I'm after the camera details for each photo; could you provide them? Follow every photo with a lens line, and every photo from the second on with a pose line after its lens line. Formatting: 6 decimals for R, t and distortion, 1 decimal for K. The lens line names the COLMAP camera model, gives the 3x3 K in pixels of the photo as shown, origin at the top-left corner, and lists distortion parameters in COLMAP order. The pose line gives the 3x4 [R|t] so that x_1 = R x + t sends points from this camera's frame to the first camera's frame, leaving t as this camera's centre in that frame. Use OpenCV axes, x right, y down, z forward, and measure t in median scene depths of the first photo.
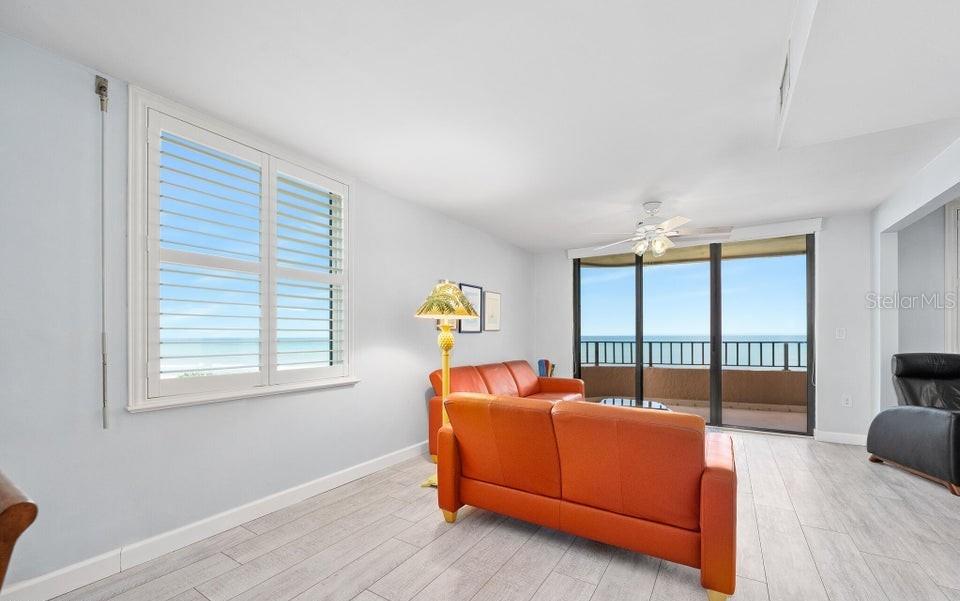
lens RADIAL K [[400.3, 0, 480.9], [0, 400.3, 325.9], [0, 0, 1]] dist [-0.008214, -0.000135]
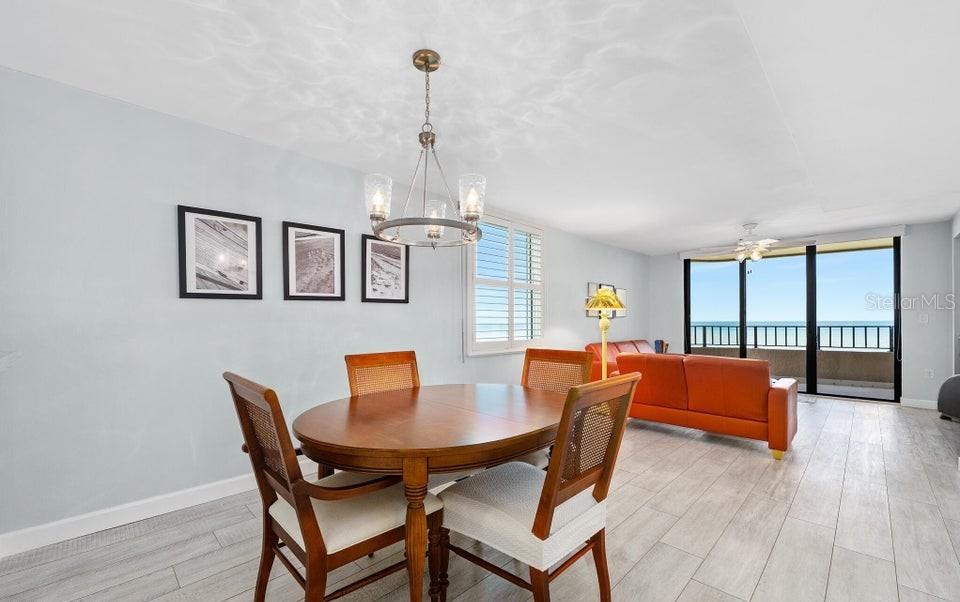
lens RADIAL K [[390.3, 0, 488.6], [0, 390.3, 314.3], [0, 0, 1]] dist [-0.001819, -0.000185]
pose [[0.976562, -0.003466, -0.215208, -0.141576], [0.004782, 0.999973, 0.005595, -0.009111], [0.215183, -0.006493, 0.976552, -0.437238]]
